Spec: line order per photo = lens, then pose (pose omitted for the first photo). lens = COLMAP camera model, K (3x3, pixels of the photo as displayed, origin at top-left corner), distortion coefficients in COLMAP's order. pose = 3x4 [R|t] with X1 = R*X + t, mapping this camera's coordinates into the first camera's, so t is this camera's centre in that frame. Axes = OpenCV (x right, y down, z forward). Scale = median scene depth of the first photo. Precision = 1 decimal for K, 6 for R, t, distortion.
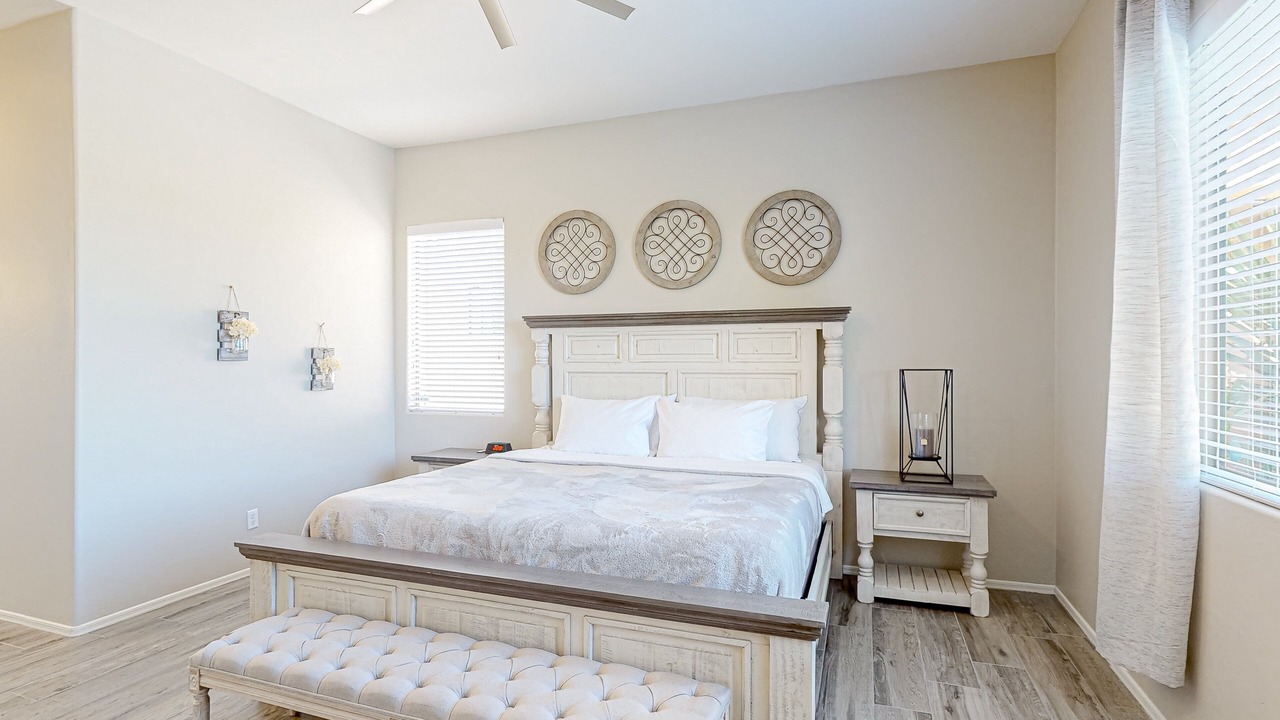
lens RADIAL K [[620.9, 0, 643.6], [0, 620.9, 363.3], [0, 0, 1]] dist [-0.000260, 0.000018]
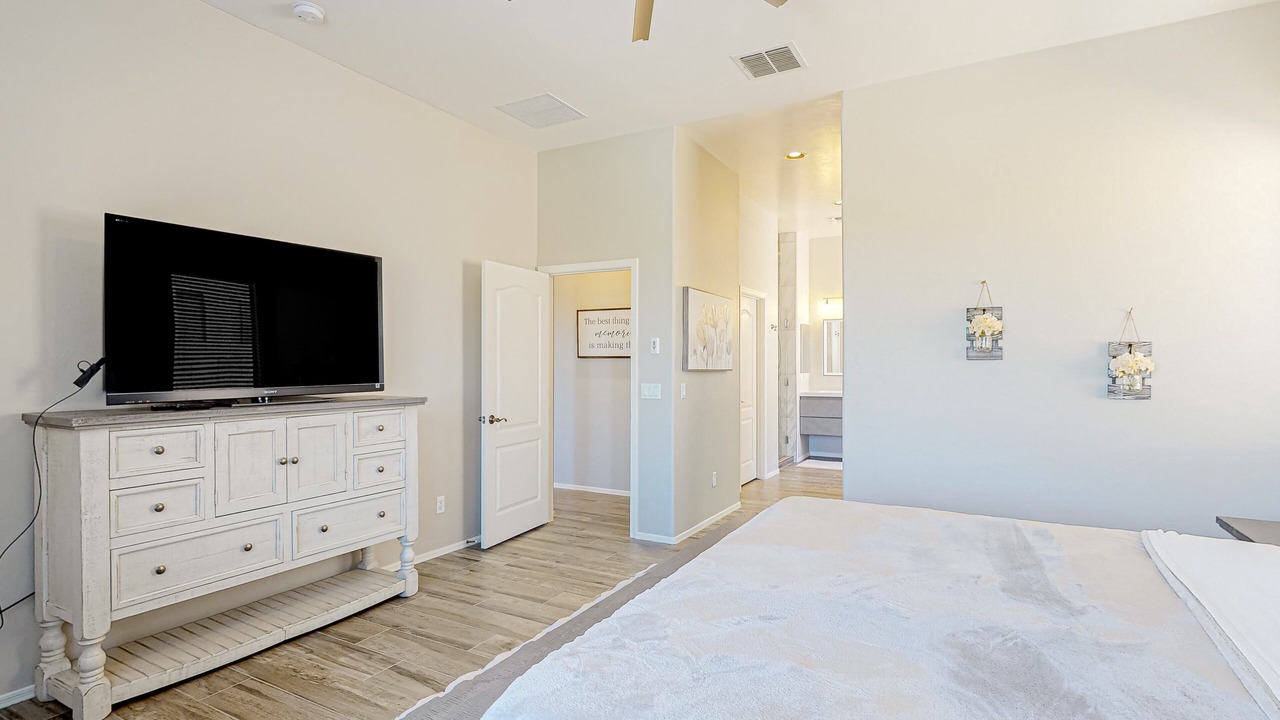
lens RADIAL K [[620.9, 0, 643.6], [0, 620.9, 363.3], [0, 0, 1]] dist [-0.000260, 0.000018]
pose [[-0.144195, 0.003055, -0.989545, 0.339910], [0.002181, 0.999994, 0.002770, -0.002705], [0.989547, -0.001759, -0.144201, 0.611804]]
